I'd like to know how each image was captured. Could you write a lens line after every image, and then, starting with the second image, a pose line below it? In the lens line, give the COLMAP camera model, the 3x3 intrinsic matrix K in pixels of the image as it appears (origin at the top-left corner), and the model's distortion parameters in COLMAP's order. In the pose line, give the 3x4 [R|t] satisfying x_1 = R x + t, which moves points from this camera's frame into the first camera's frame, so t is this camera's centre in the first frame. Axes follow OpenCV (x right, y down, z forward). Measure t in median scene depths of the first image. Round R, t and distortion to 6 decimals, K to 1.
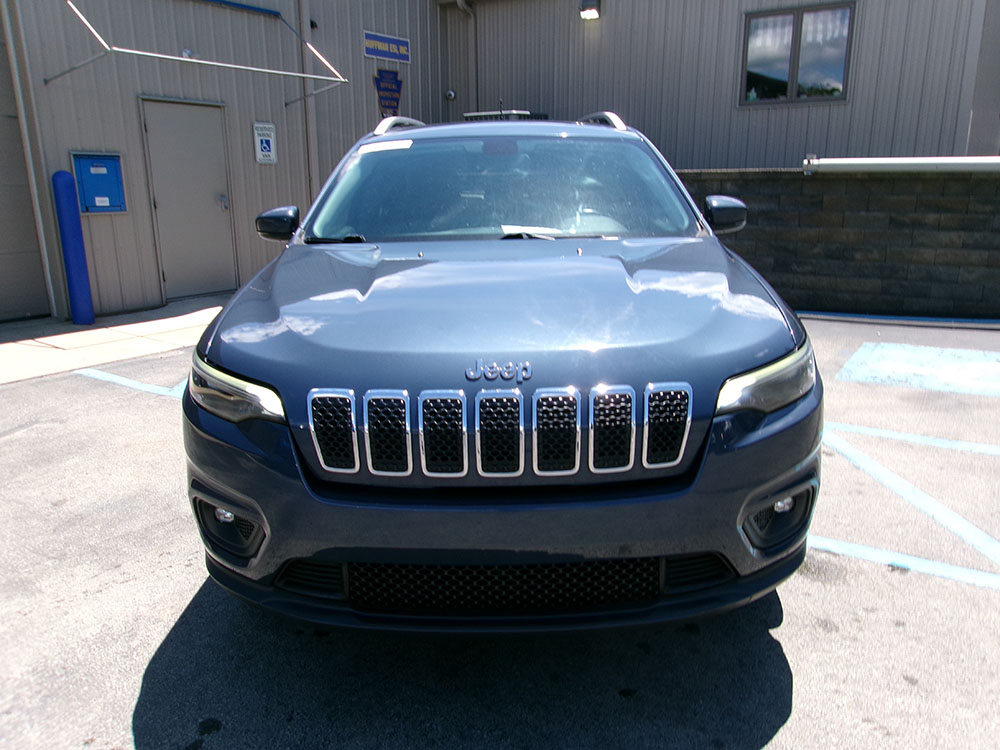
lens RADIAL K [[772.9, 0, 497.7], [0, 772.9, 375.3], [0, 0, 1]] dist [-0.011316, 0.020139]
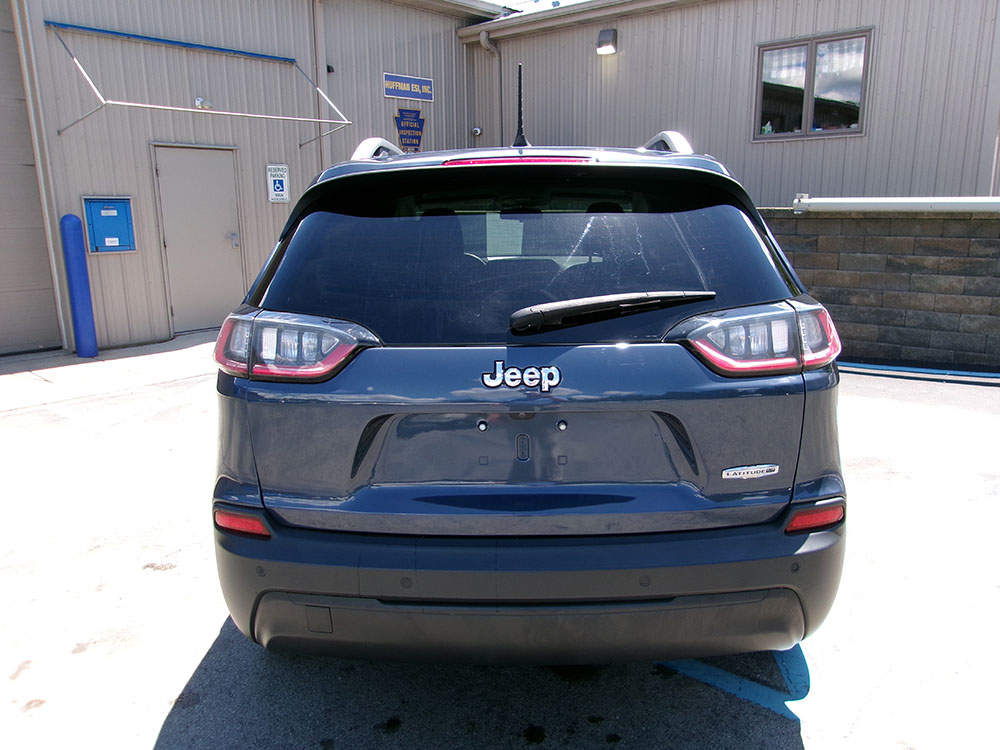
lens RADIAL K [[772.9, 0, 499.3], [0, 772.9, 373.0], [0, 0, 1]] dist [-0.011316, 0.020139]
pose [[0.992028, 0.021005, -0.124251, 0.149171], [-0.025120, 0.999184, -0.031643, -0.023967], [0.123485, 0.034512, 0.991746, 0.018544]]
